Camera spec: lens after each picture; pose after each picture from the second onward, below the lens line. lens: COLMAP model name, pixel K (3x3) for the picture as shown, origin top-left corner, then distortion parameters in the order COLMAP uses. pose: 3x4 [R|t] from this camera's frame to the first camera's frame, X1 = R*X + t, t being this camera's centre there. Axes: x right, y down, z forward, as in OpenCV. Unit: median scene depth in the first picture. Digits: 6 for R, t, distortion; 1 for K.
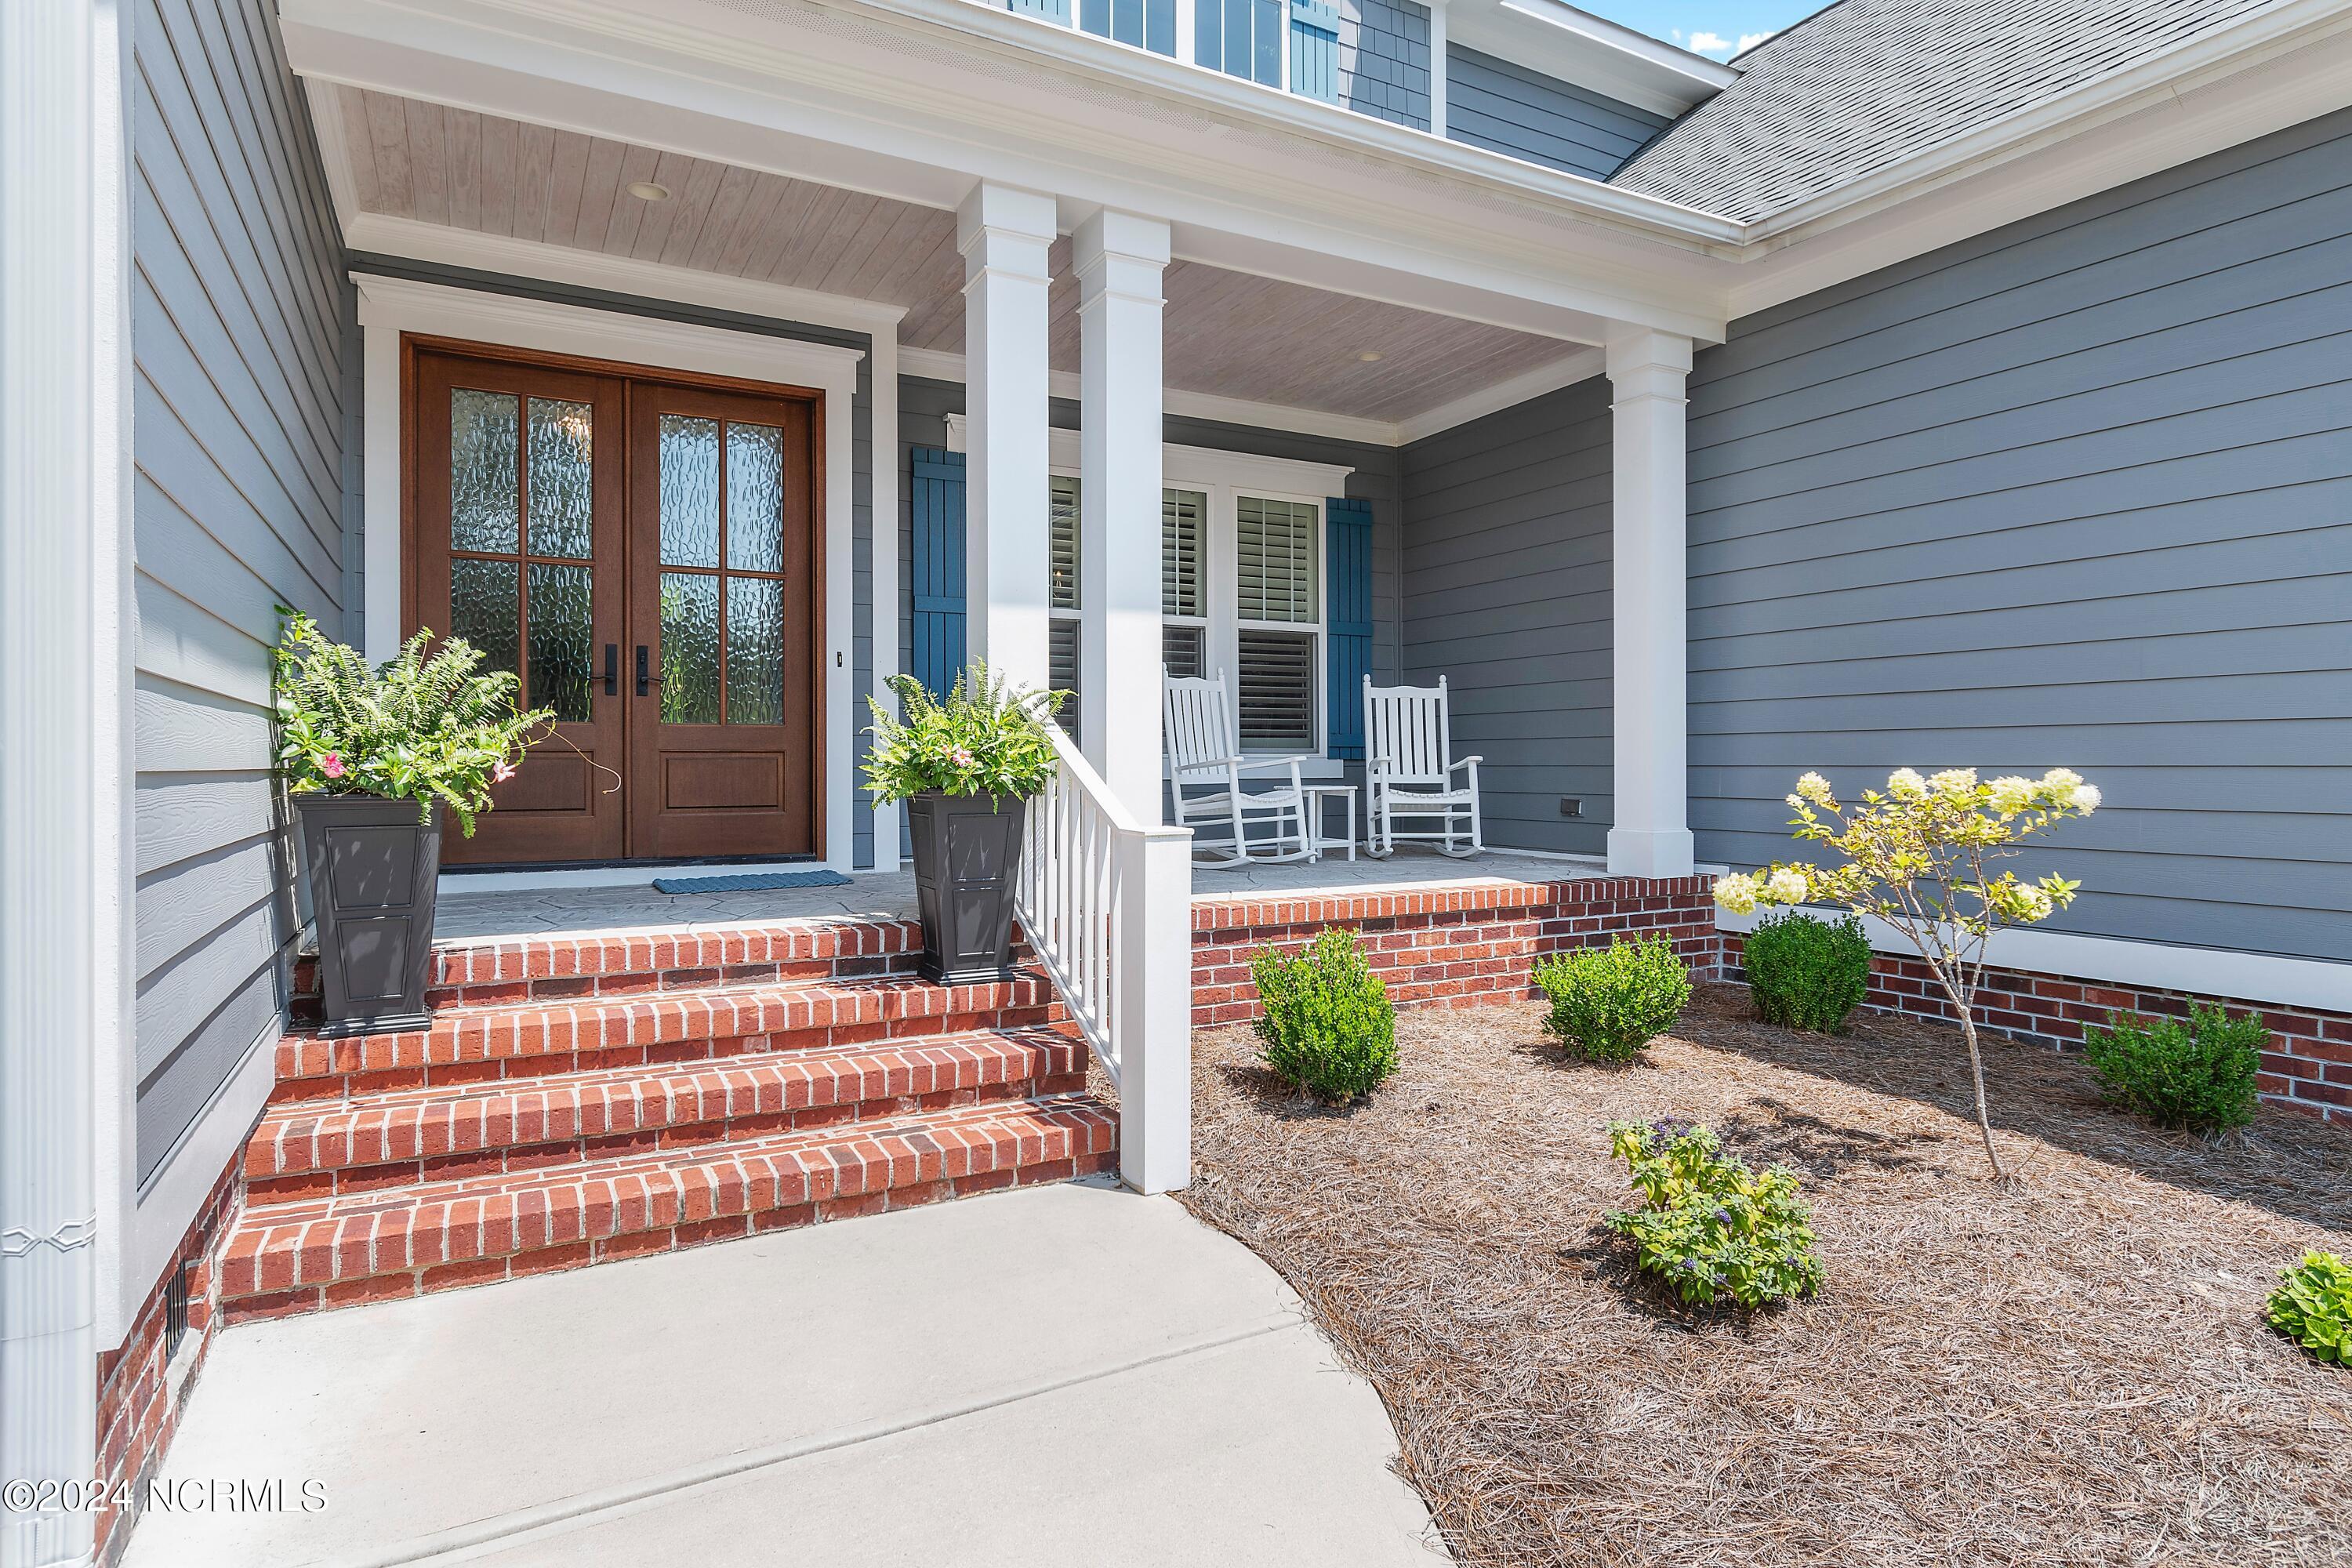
lens RADIAL K [[1301.7, 0, 1176.0], [0, 1301.7, 784.0], [0, 0, 1]] dist [-0.022238, -0.000015]
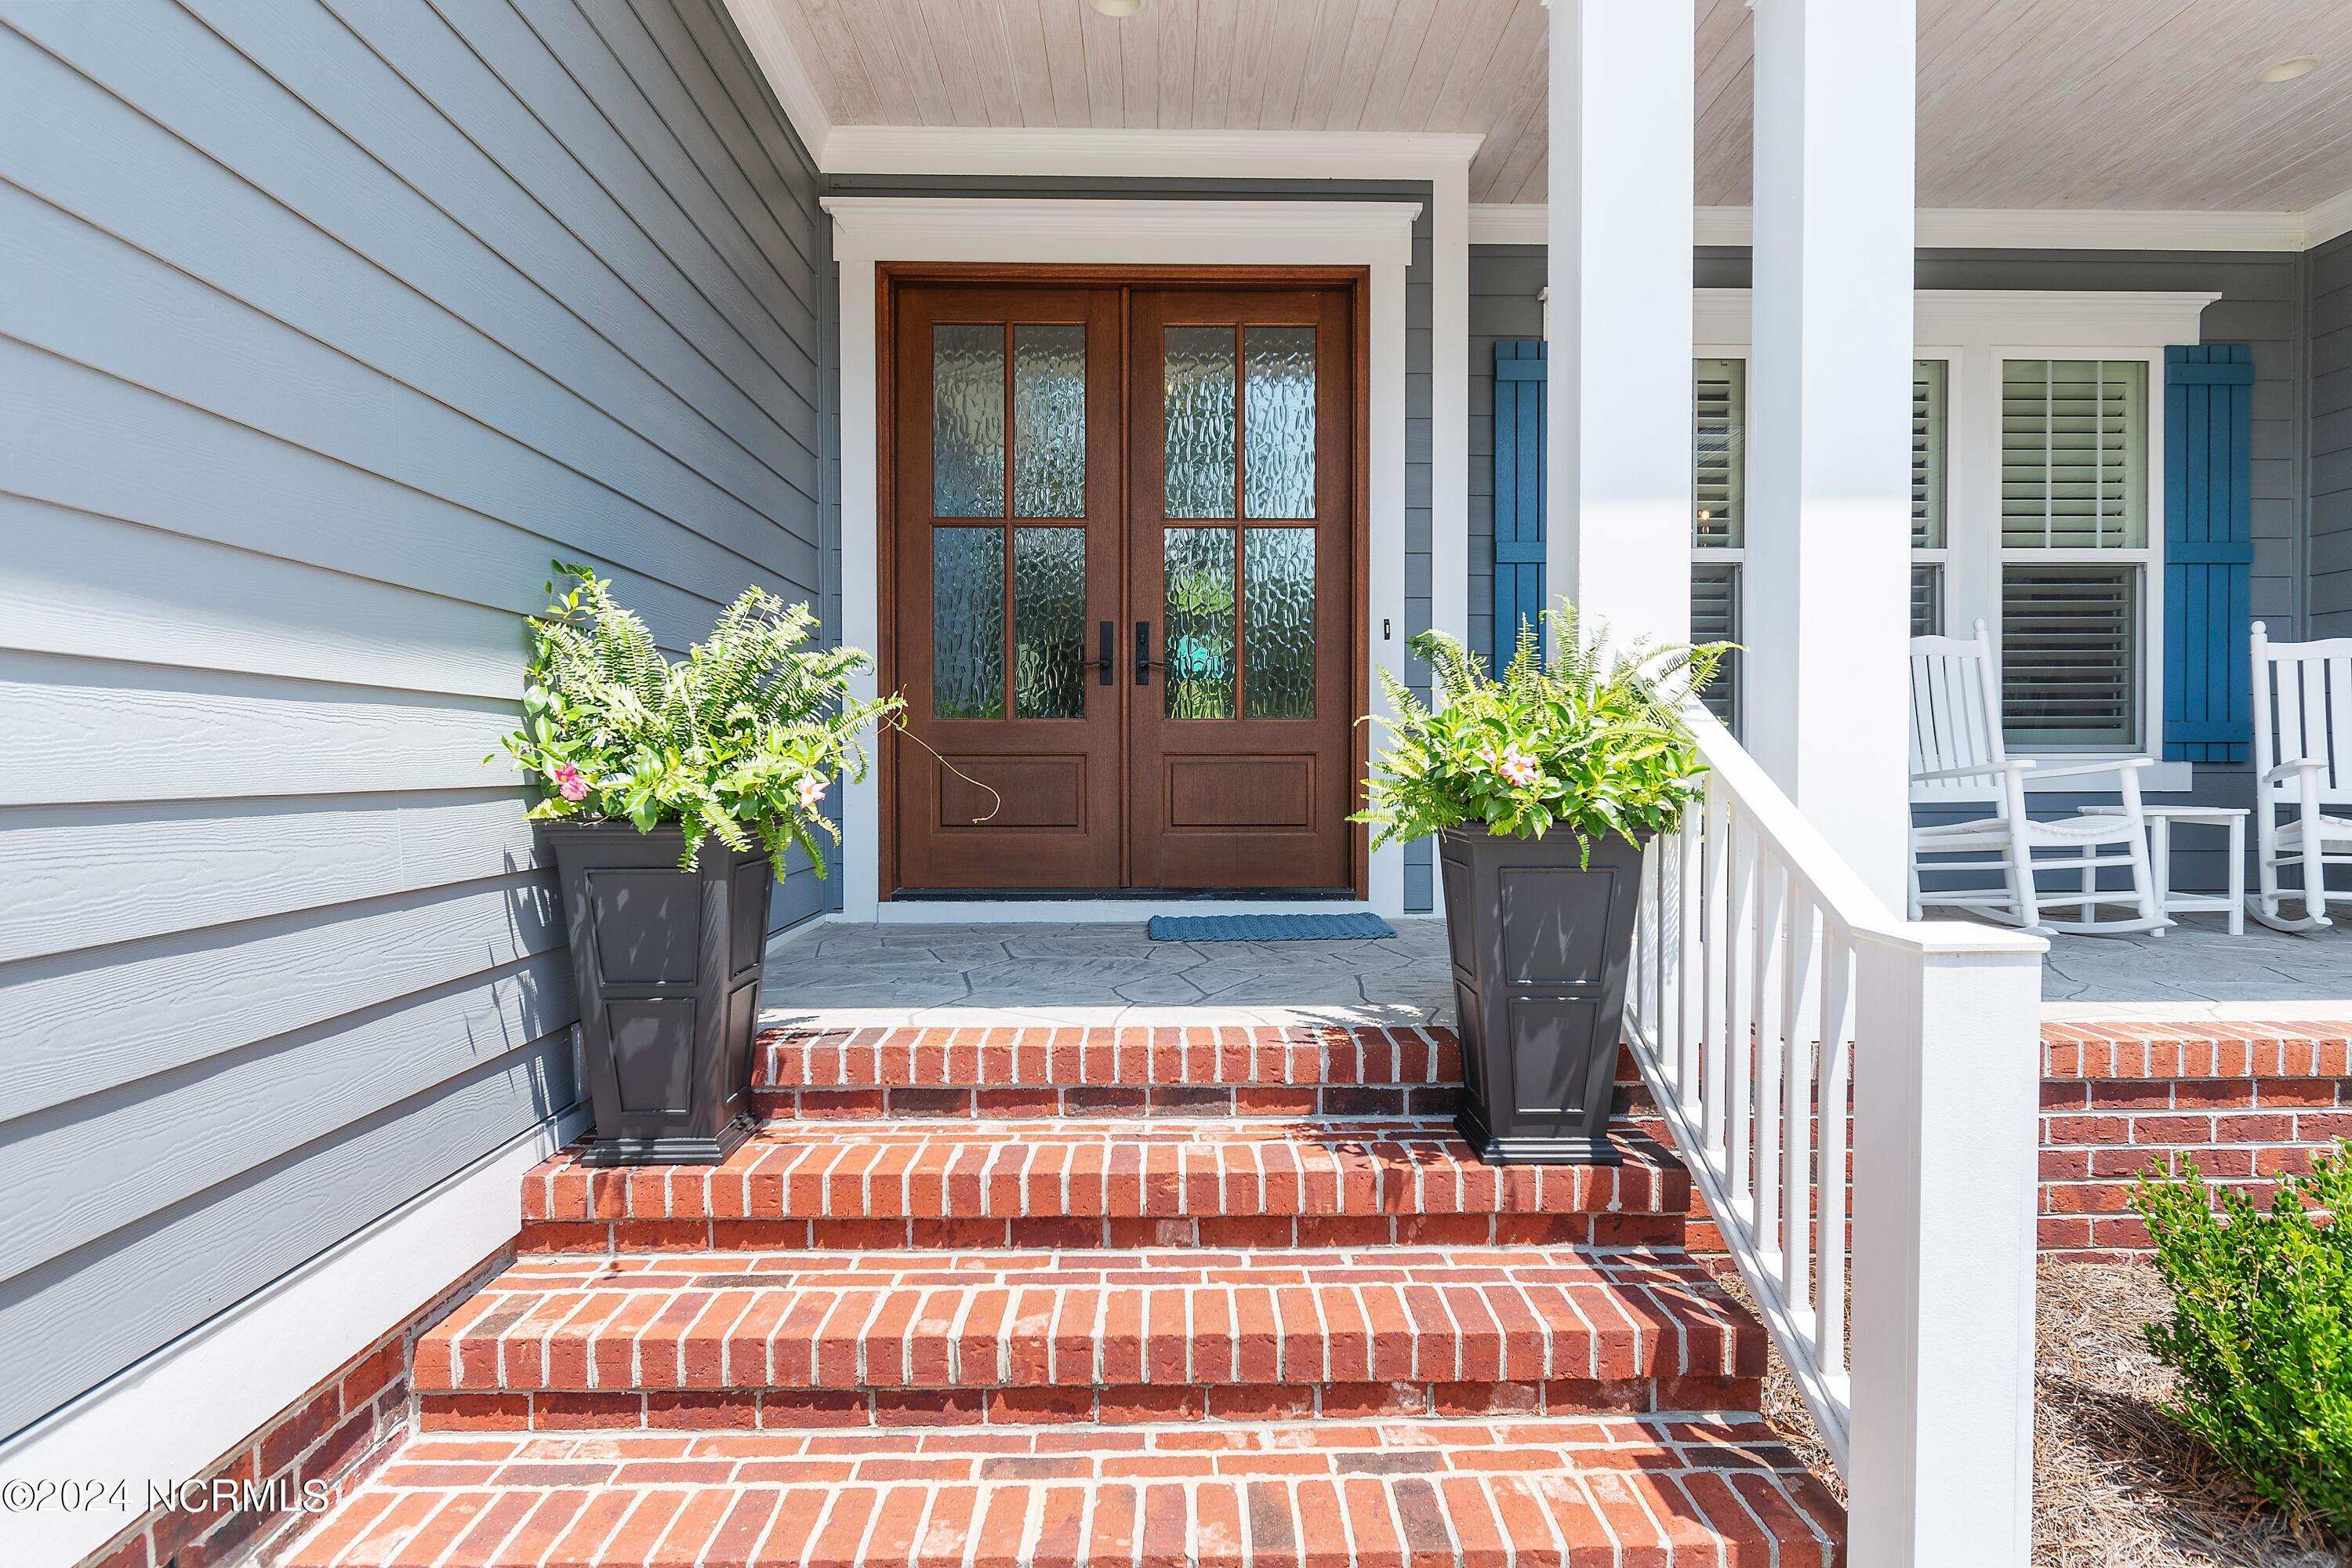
lens RADIAL K [[1280.3, 0, 1176.0], [0, 1280.3, 784.0], [0, 0, 1]] dist [0.016306, -0.013839]
pose [[0.888158, 0.008048, -0.459468, -0.041350], [-0.006868, 0.999967, 0.004240, -0.014321], [0.459487, -0.000610, 0.888184, 0.421899]]
